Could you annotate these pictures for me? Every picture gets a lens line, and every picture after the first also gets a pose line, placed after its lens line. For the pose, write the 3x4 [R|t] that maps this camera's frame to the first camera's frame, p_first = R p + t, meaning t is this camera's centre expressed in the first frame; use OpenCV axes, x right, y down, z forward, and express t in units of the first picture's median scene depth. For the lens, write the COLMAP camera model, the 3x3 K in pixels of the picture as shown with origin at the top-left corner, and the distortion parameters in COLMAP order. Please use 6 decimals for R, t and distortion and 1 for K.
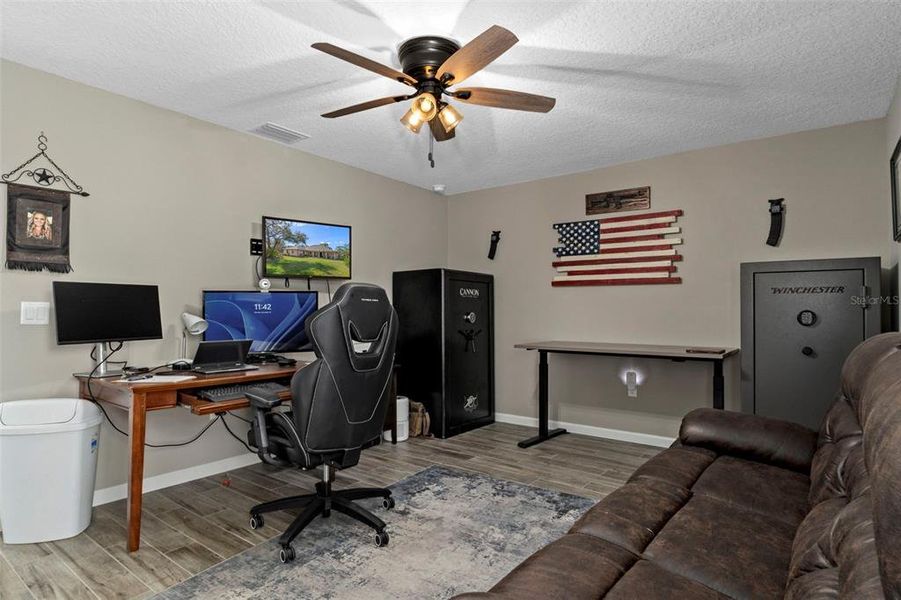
lens RADIAL K [[486.3, 0, 446.3], [0, 486.3, 308.6], [0, 0, 1]] dist [0.016331, 0.000212]
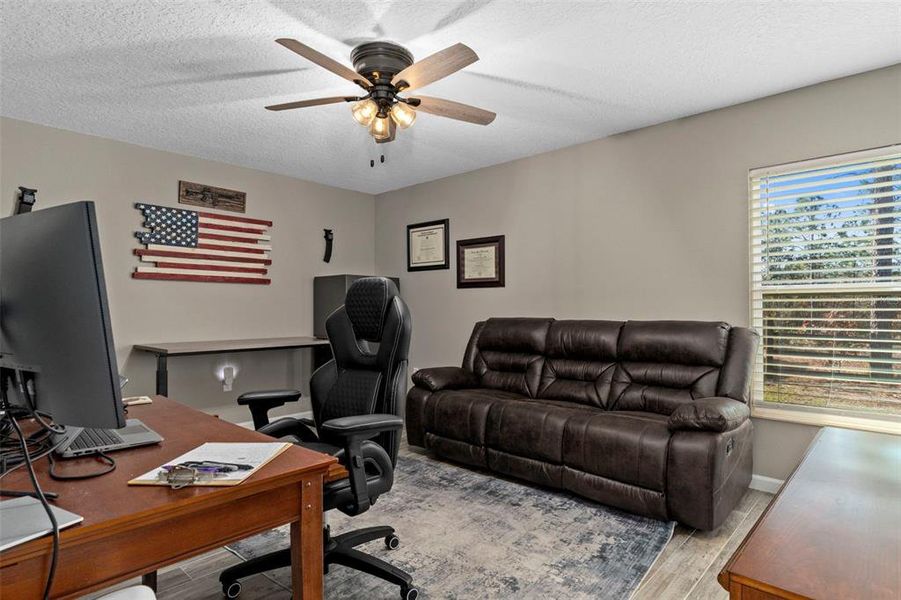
lens RADIAL K [[478.8, 0, 453.3], [0, 478.8, 305.4], [0, 0, 1]] dist [-0.005377, 0.001296]
pose [[0.098745, 0.004898, 0.995101, -0.561193], [-0.001989, 0.999987, -0.004724, 0.002833], [-0.995111, -0.001512, 0.098753, 0.411967]]
